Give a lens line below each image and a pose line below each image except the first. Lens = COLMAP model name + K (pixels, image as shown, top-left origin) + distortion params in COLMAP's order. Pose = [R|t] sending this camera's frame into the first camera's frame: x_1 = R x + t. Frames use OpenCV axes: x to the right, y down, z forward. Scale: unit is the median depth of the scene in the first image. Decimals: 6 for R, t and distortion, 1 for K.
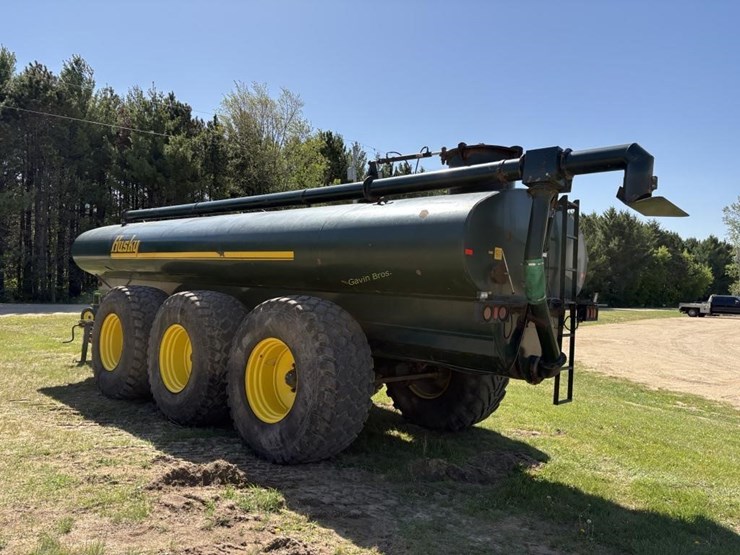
lens RADIAL K [[555.2, 0, 369.5], [0, 555.2, 274.3], [0, 0, 1]] dist [0.049183, -0.026777]
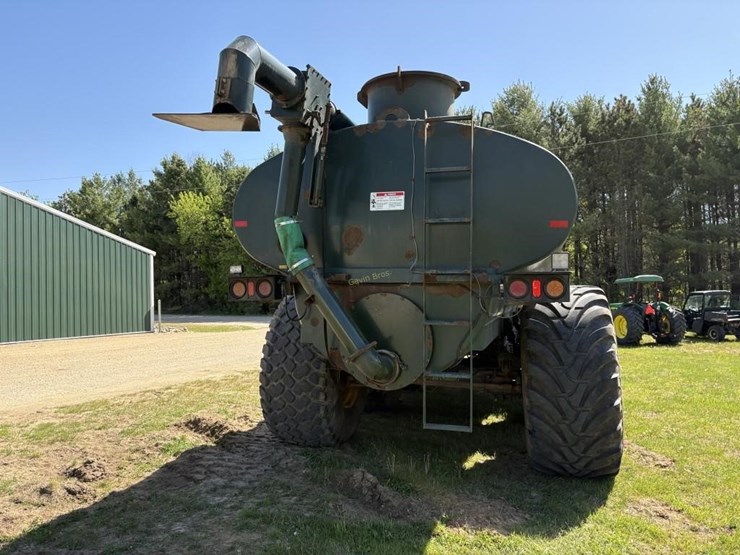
lens RADIAL K [[555.2, 0, 369.6], [0, 555.2, 281.7], [0, 0, 1]] dist [0.049183, -0.026777]
pose [[0.483852, -0.054505, -0.873451, 0.106175], [0.033022, 0.998485, -0.044015, 0.010116], [0.874526, -0.007546, 0.484919, 0.073538]]
